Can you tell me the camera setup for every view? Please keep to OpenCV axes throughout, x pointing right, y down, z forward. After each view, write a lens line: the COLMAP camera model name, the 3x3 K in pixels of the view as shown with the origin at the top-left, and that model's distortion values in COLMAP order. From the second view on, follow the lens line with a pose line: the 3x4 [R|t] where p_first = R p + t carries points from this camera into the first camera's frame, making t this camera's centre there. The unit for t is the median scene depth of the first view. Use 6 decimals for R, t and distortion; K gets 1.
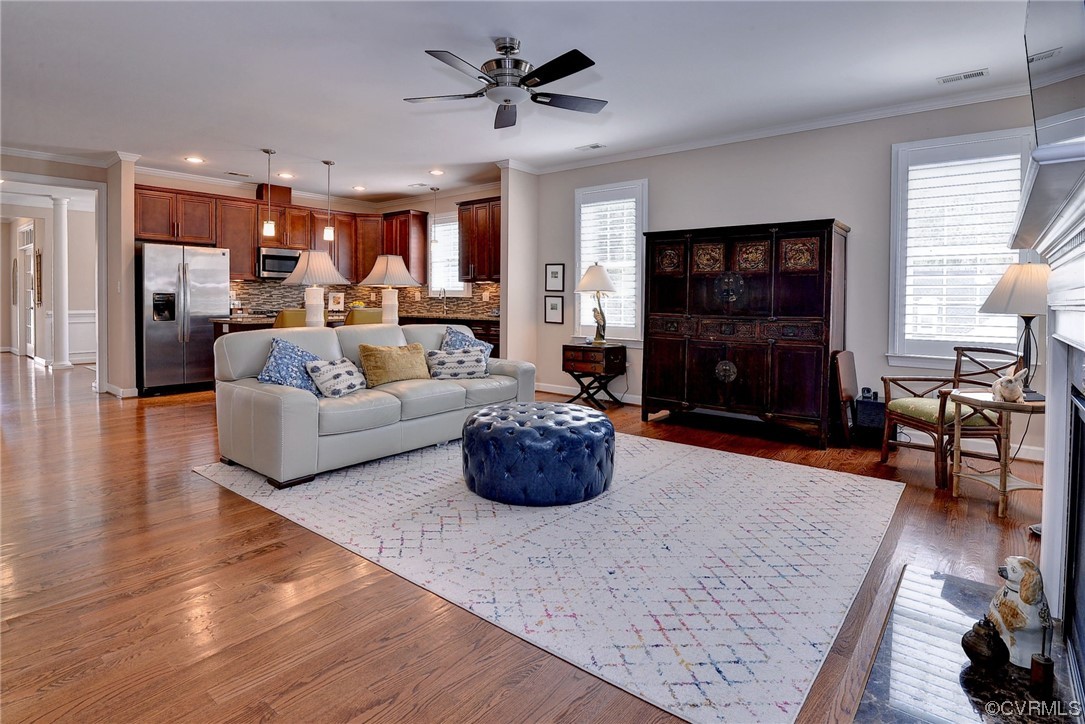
lens RADIAL K [[557.1, 0, 536.1], [0, 557.1, 343.6], [0, 0, 1]] dist [-0.027289, -0.000993]
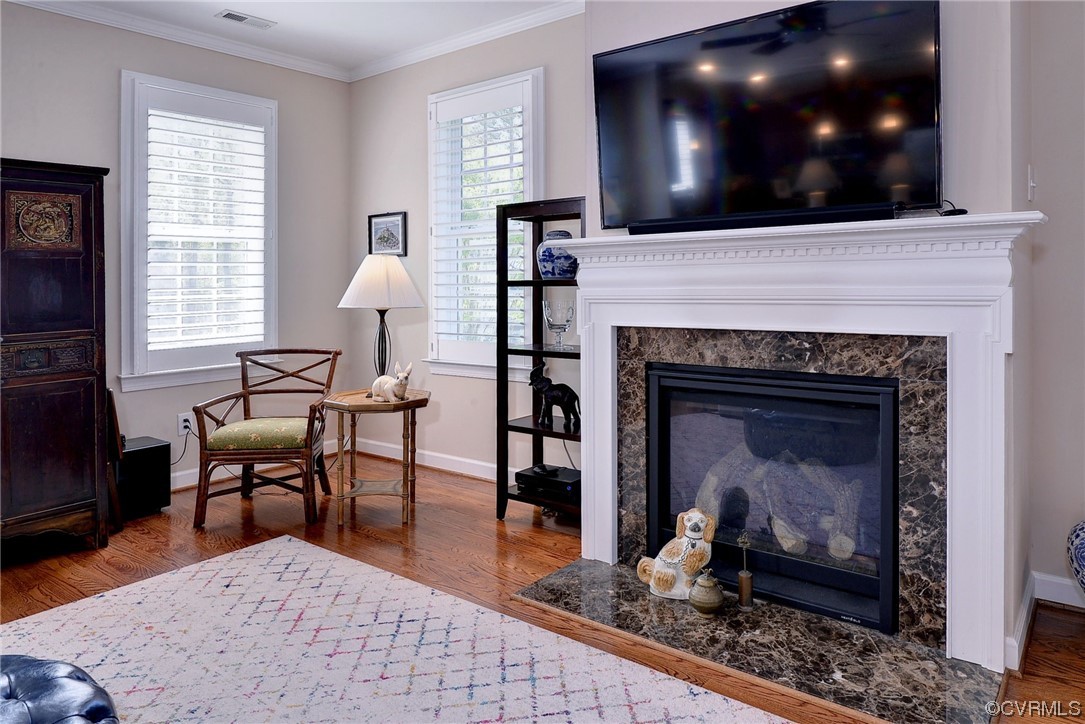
lens RADIAL K [[715.5, 0, 537.7], [0, 715.5, 310.4], [0, 0, 1]] dist [-0.008834, 0.004250]
pose [[-0.012210, -0.053447, 0.998496, -0.291990], [0.093232, 0.994160, 0.054355, -0.072564], [-0.995570, 0.093755, -0.007156, 0.582948]]
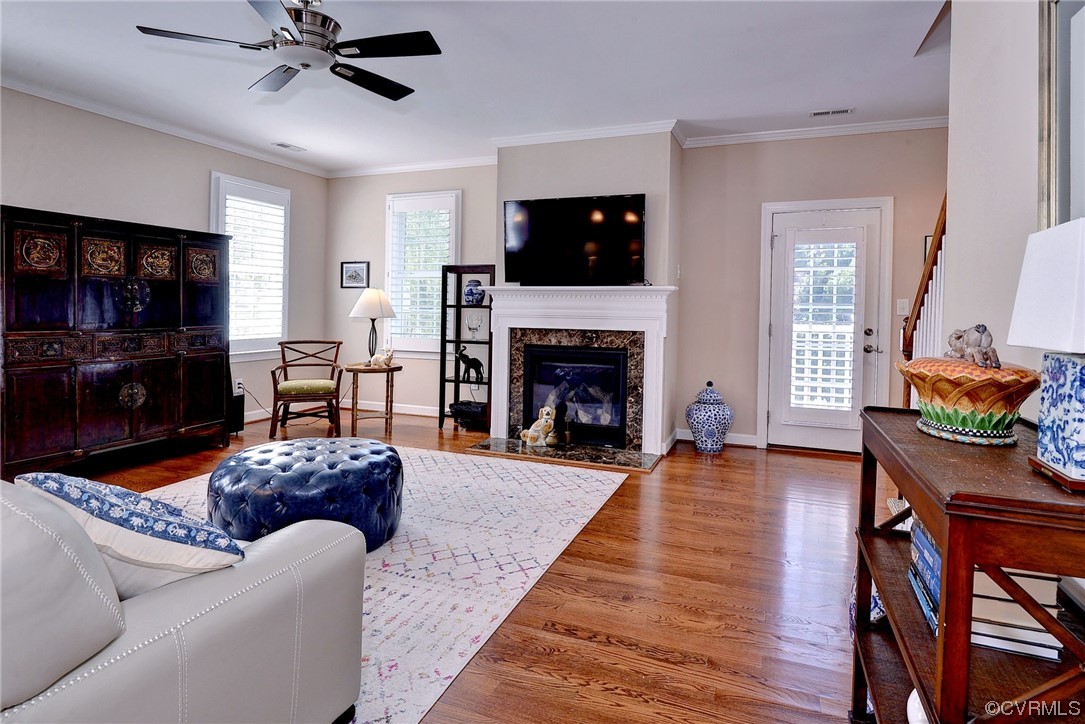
lens RADIAL K [[593.6, 0, 540.3], [0, 593.6, 360.0], [0, 0, 1]] dist [0.002233, 0.001771]
pose [[-0.303488, -0.102655, 0.947289, -0.866168], [0.057292, 0.990415, 0.125683, -0.100912], [-0.951111, 0.092416, -0.294697, 0.845128]]
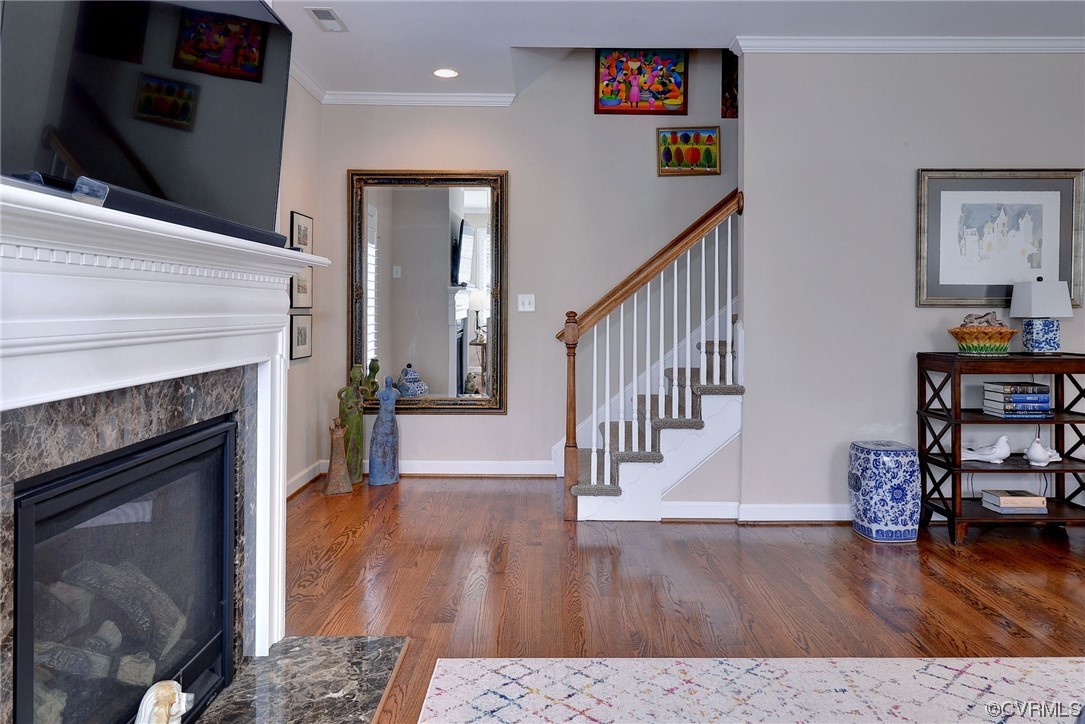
lens RADIAL K [[715.5, 0, 550.7], [0, 715.5, 320.4], [0, 0, 1]] dist [-0.008834, 0.004250]
pose [[-0.770248, 0.001188, -0.637743, 0.494160], [-0.057558, 0.995788, 0.071371, -0.085167], [0.635141, 0.091681, -0.766936, 0.897524]]
